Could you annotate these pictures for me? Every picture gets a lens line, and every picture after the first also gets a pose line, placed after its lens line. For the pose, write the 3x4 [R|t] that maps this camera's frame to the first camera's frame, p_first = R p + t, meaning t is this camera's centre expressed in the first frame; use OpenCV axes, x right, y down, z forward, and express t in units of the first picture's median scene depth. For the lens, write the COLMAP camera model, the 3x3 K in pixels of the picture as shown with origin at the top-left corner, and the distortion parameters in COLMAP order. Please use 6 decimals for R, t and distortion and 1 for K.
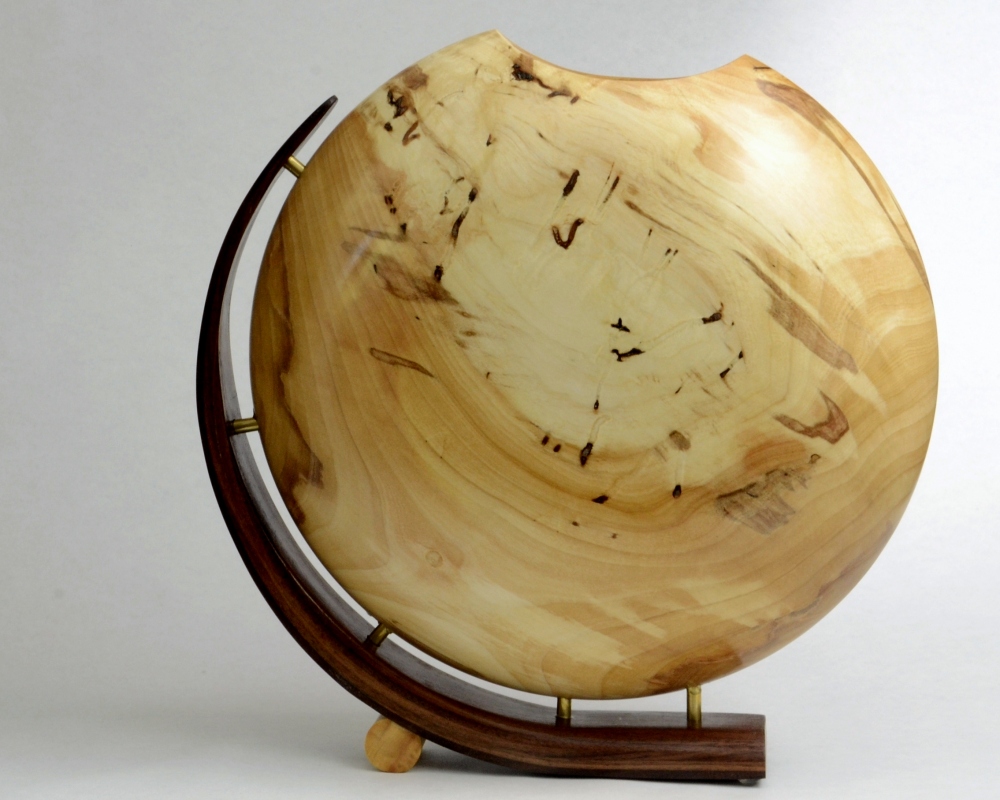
lens RADIAL K [[1965.1, 0, 501.4], [0, 1965.1, 399.9], [0, 0, 1]] dist [0.417664, 0.000000]
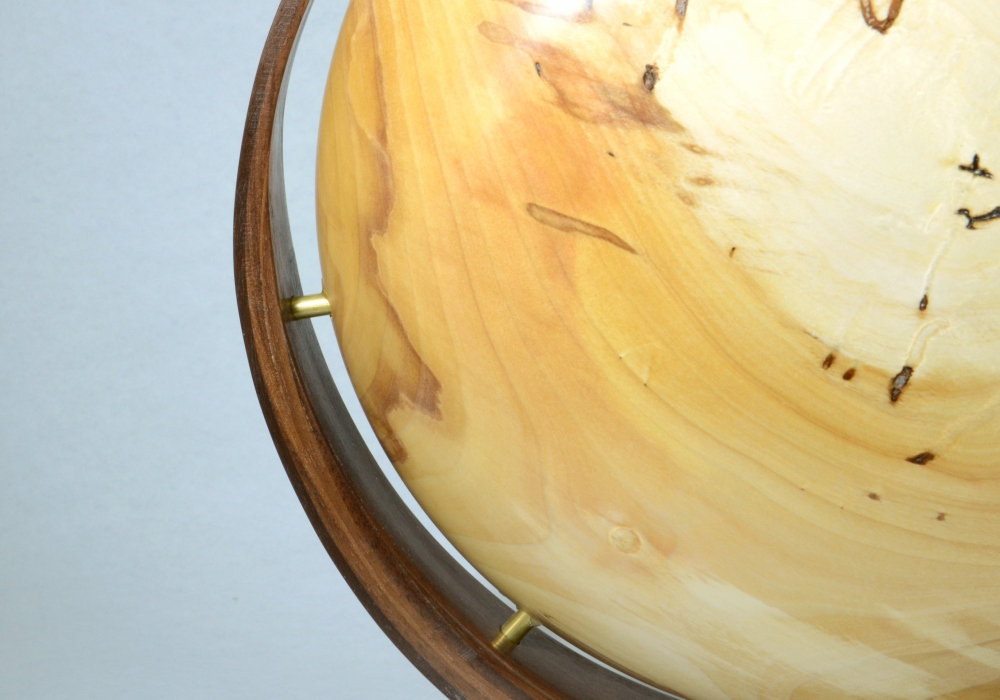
lens RADIAL K [[2473.9, 0, 499.2], [0, 2473.9, 350.4], [0, 0, 1]] dist [0.449661, 0.000000]
pose [[0.999407, -0.001790, -0.034386, -0.049020], [0.004386, 0.997131, 0.075568, -0.038130], [0.034152, -0.075674, 0.996548, 0.249295]]
